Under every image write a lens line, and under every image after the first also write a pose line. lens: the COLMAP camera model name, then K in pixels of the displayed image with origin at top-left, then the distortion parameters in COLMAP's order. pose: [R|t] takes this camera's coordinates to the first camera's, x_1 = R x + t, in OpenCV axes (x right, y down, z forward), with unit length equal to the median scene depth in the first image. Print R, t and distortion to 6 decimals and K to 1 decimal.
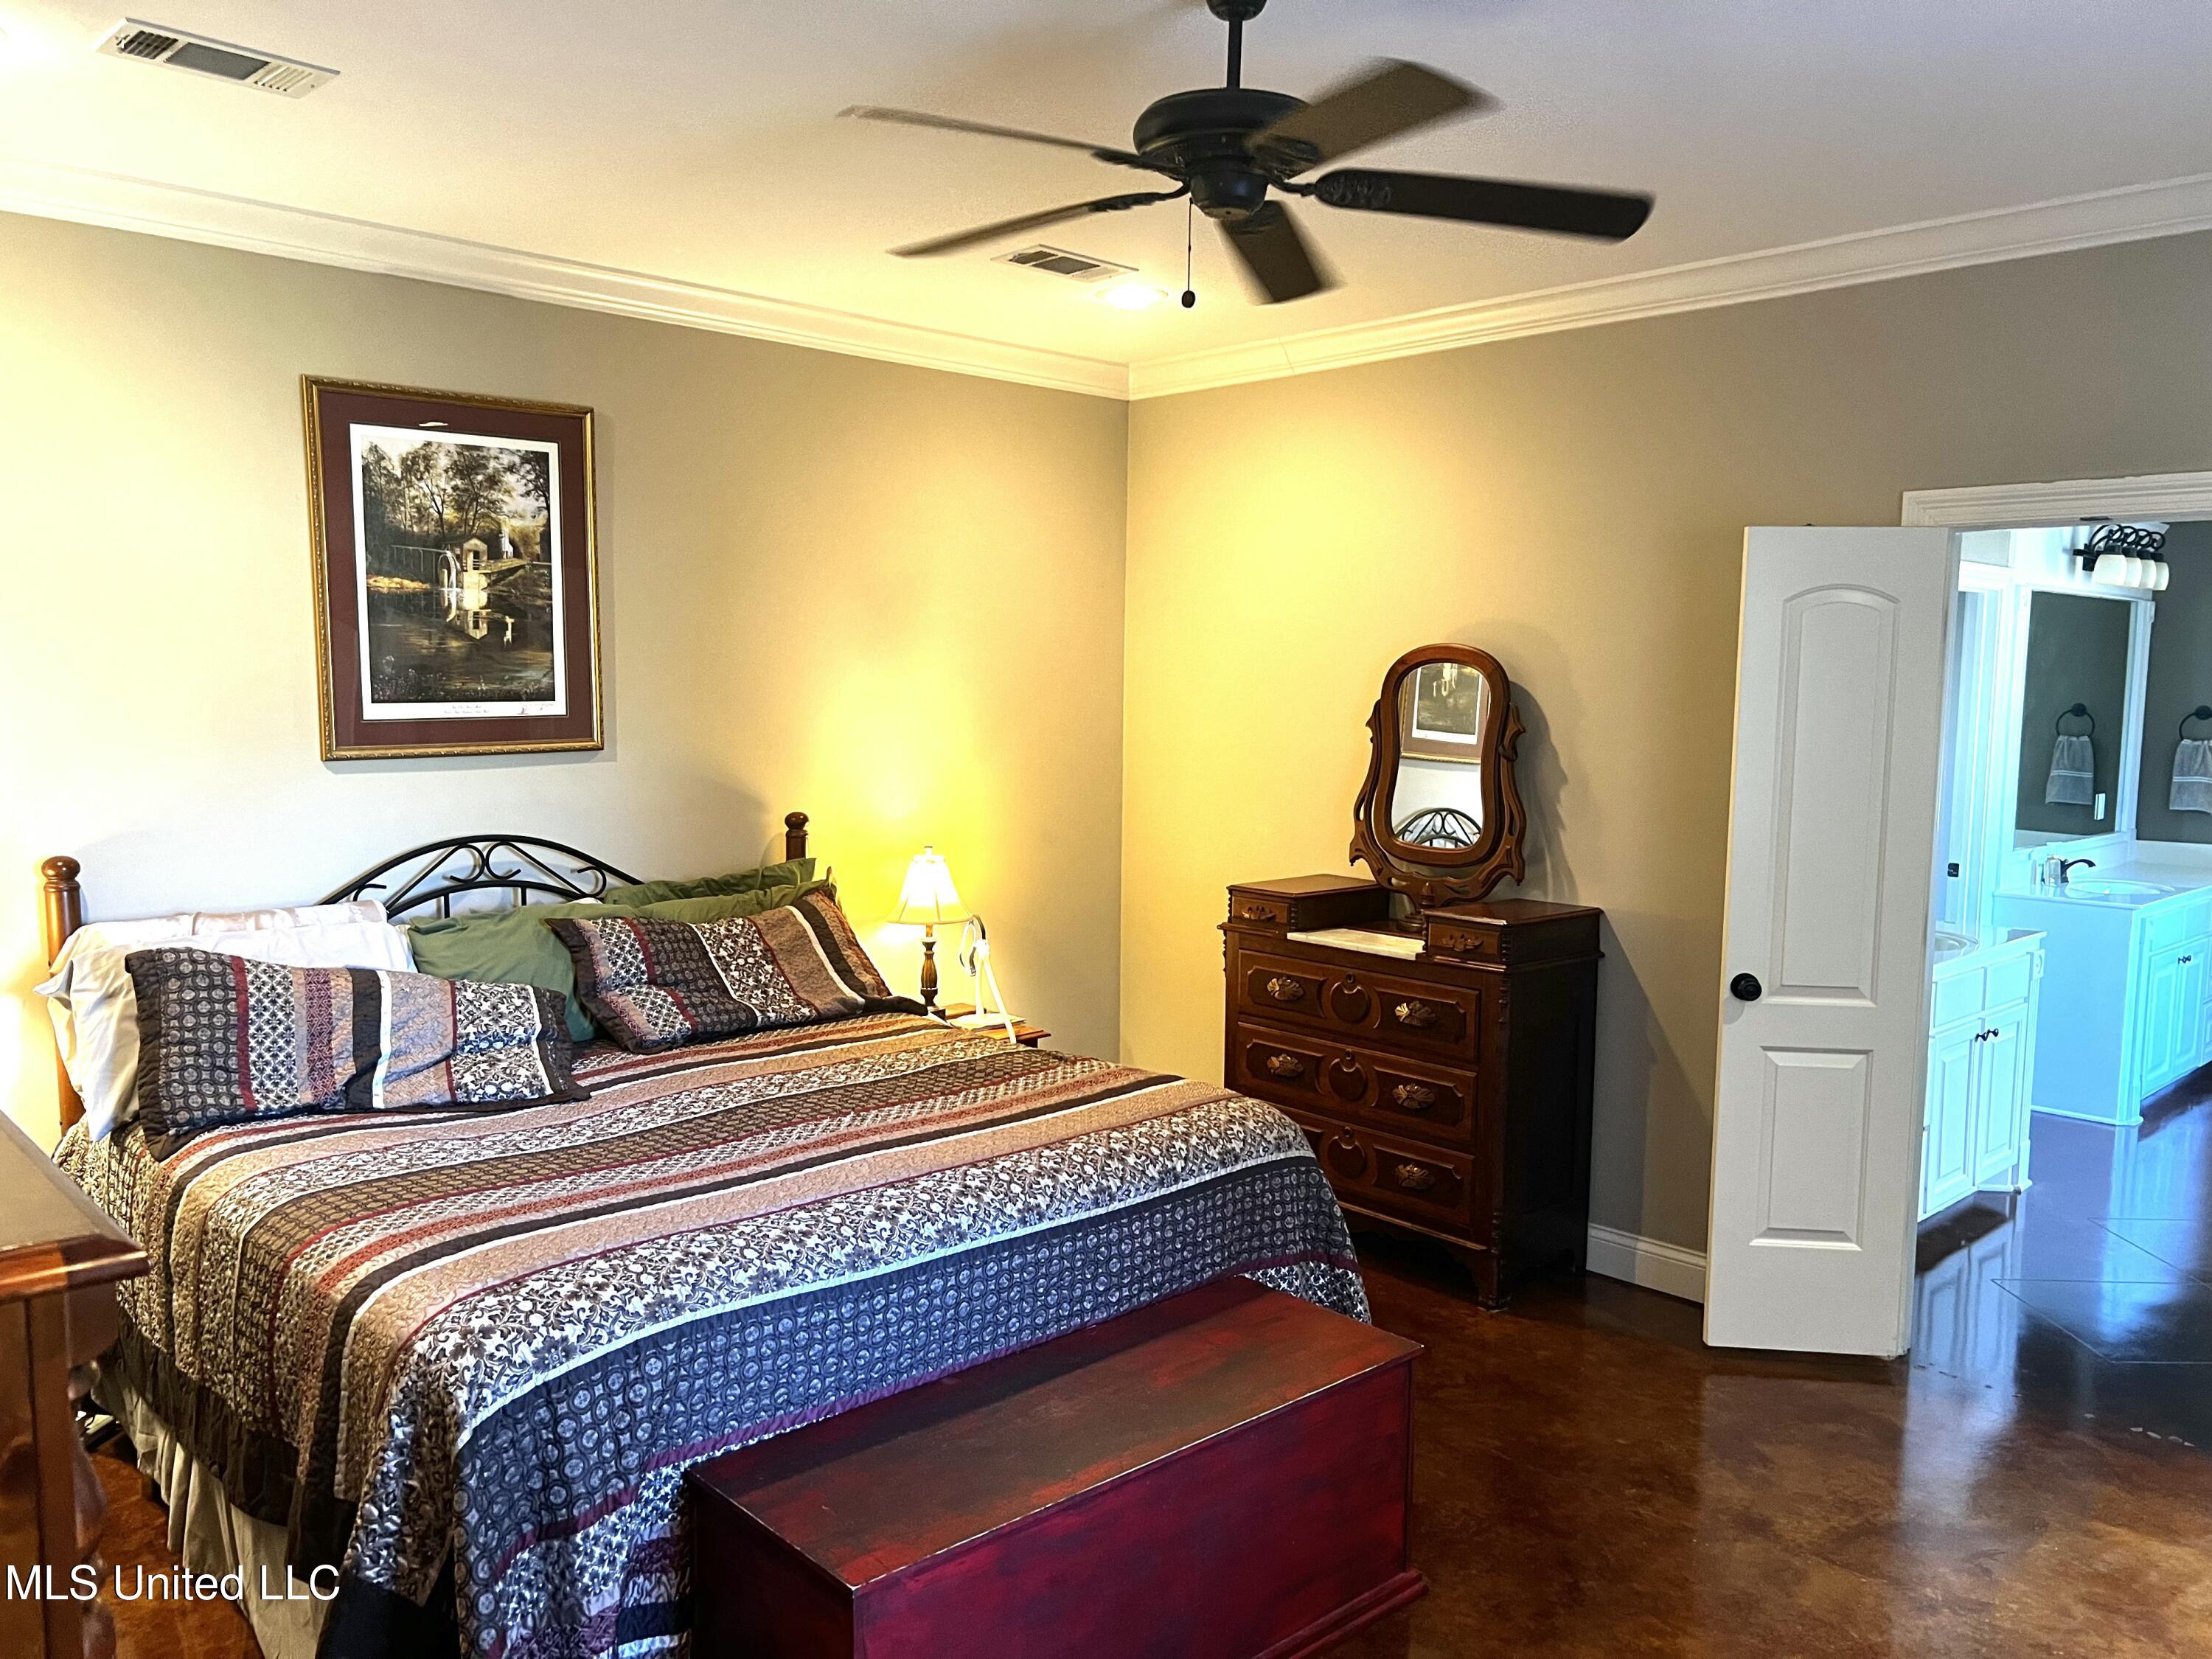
lens RADIAL K [[1668.8, 0, 1104.7], [0, 1668.8, 830.7], [0, 0, 1]] dist [0.060345, -0.064502]
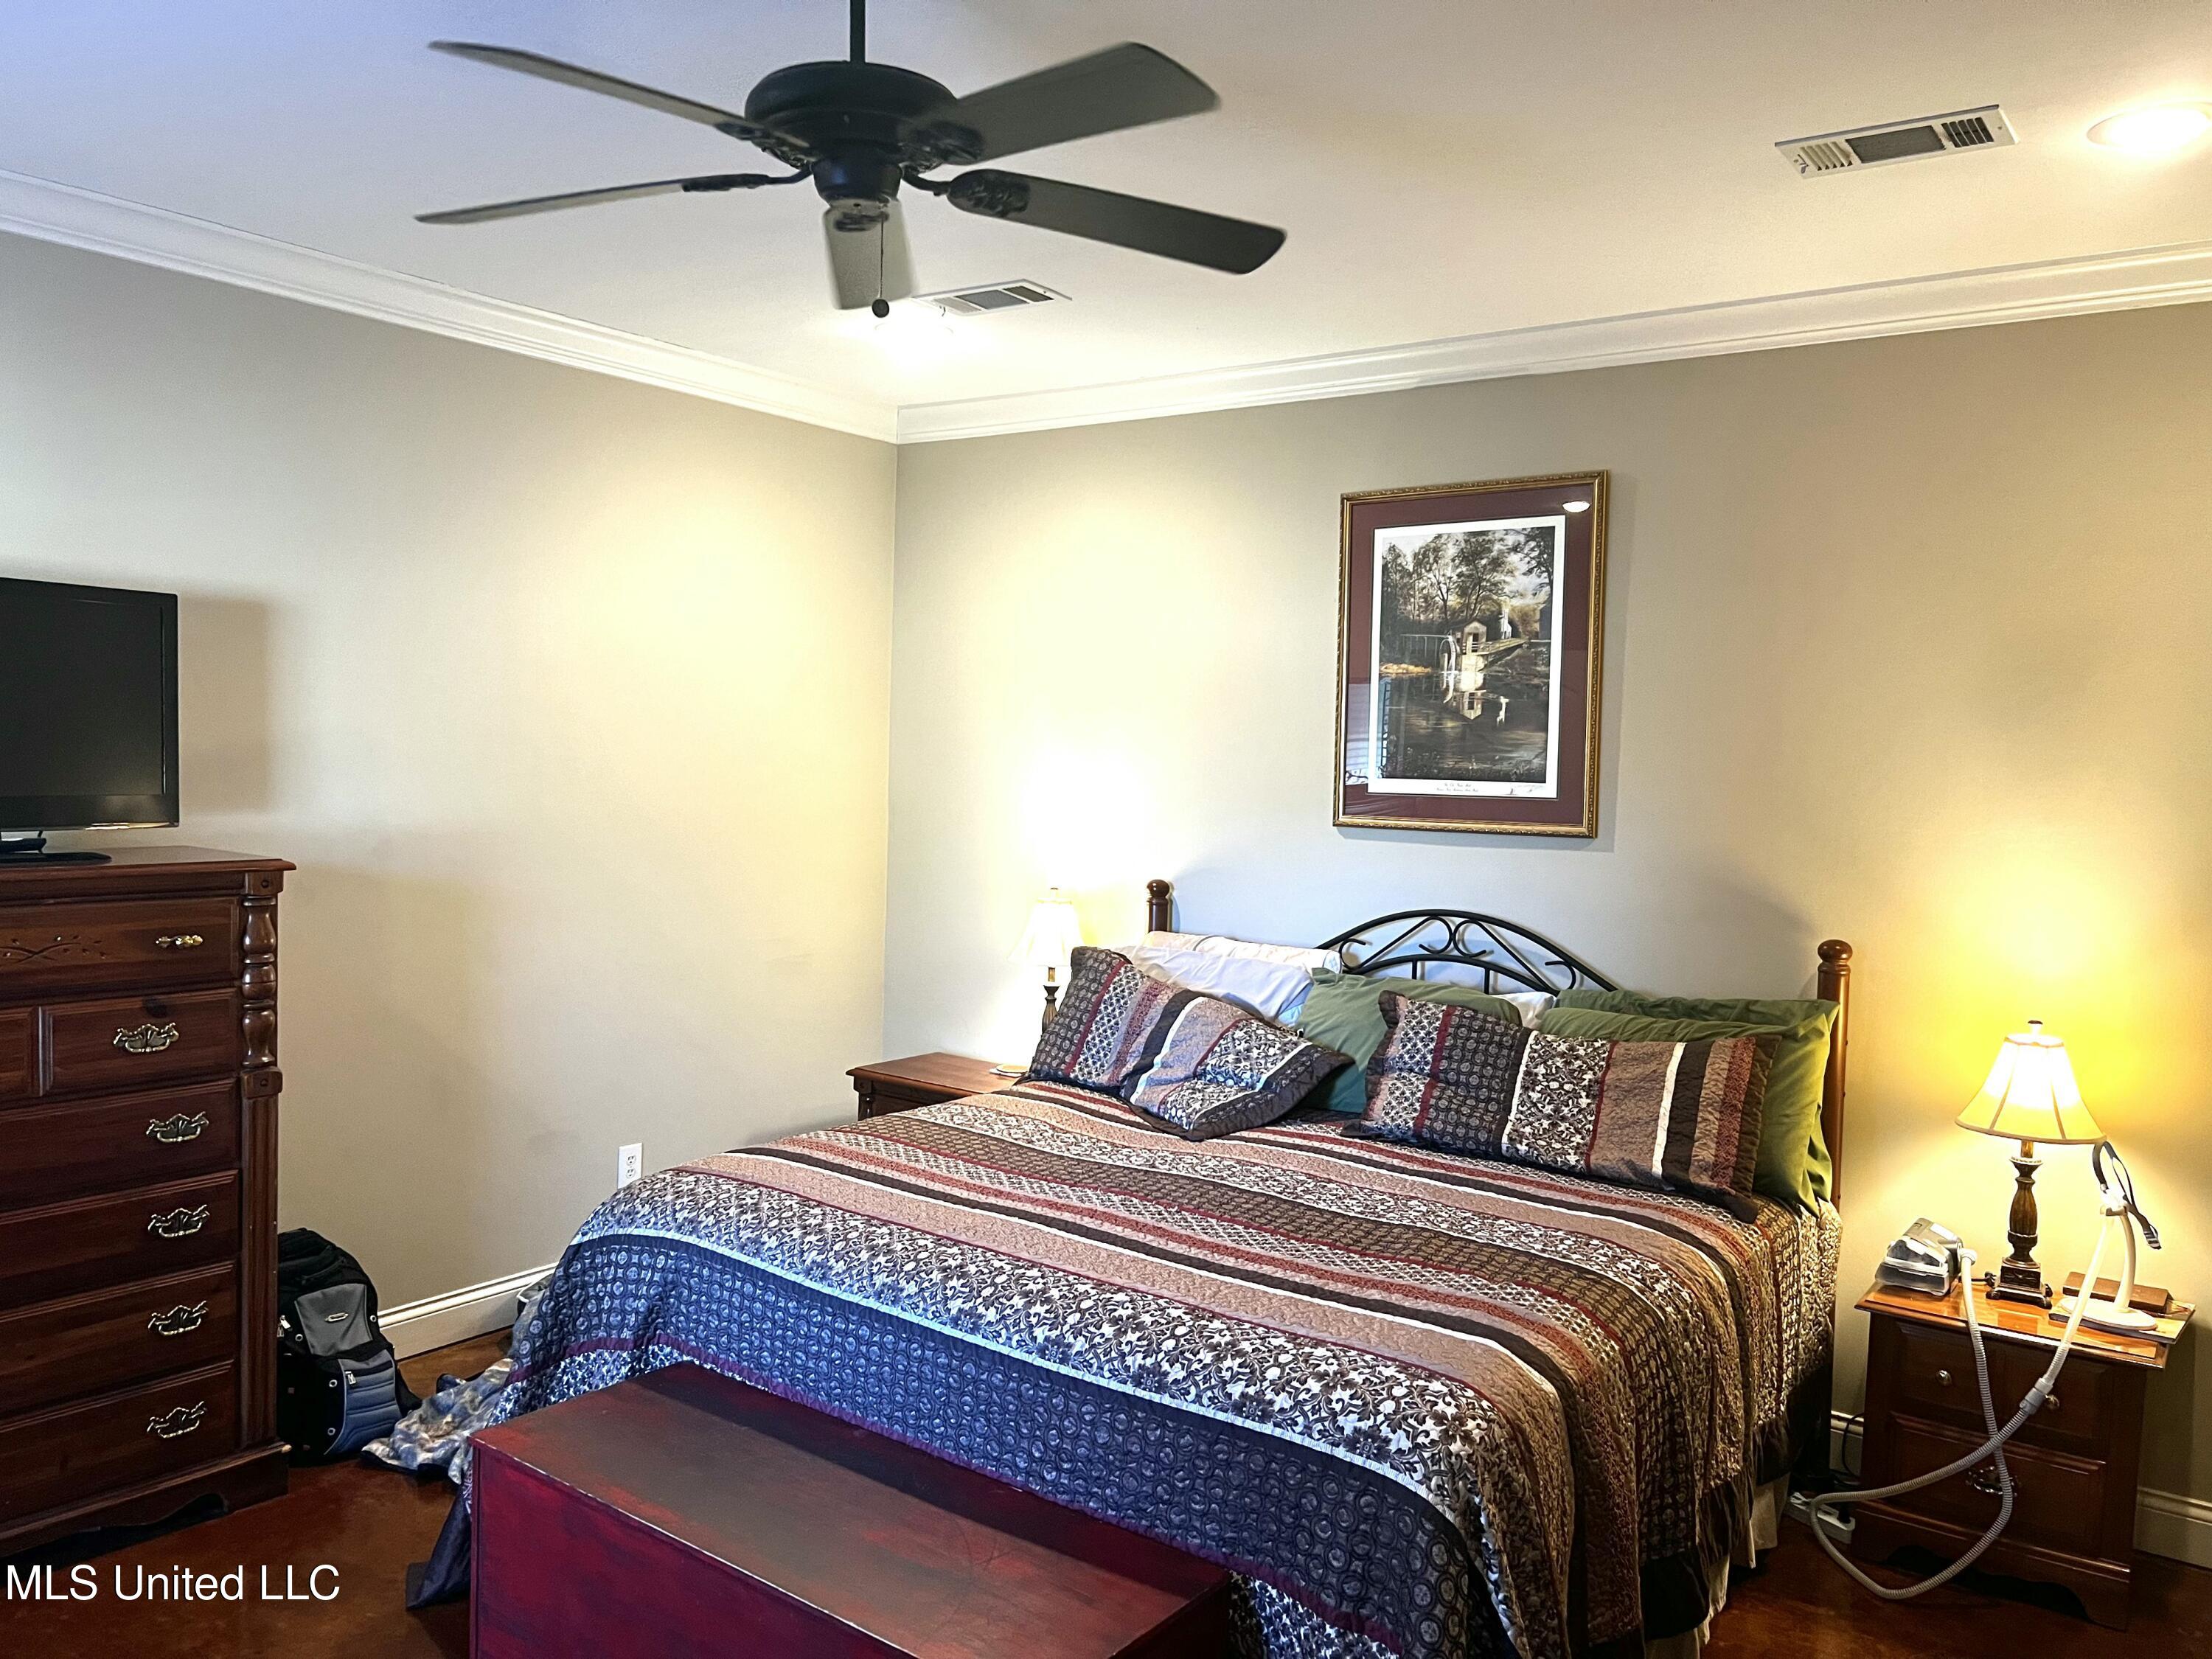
lens RADIAL K [[1668.8, 0, 1103.1], [0, 1668.8, 837.8], [0, 0, 1]] dist [0.060345, -0.064502]
pose [[0.175592, 0.054734, -0.982940, 0.599007], [-0.121406, 0.992036, 0.033553, -0.050170], [0.976948, 0.113443, 0.180838, 0.614037]]
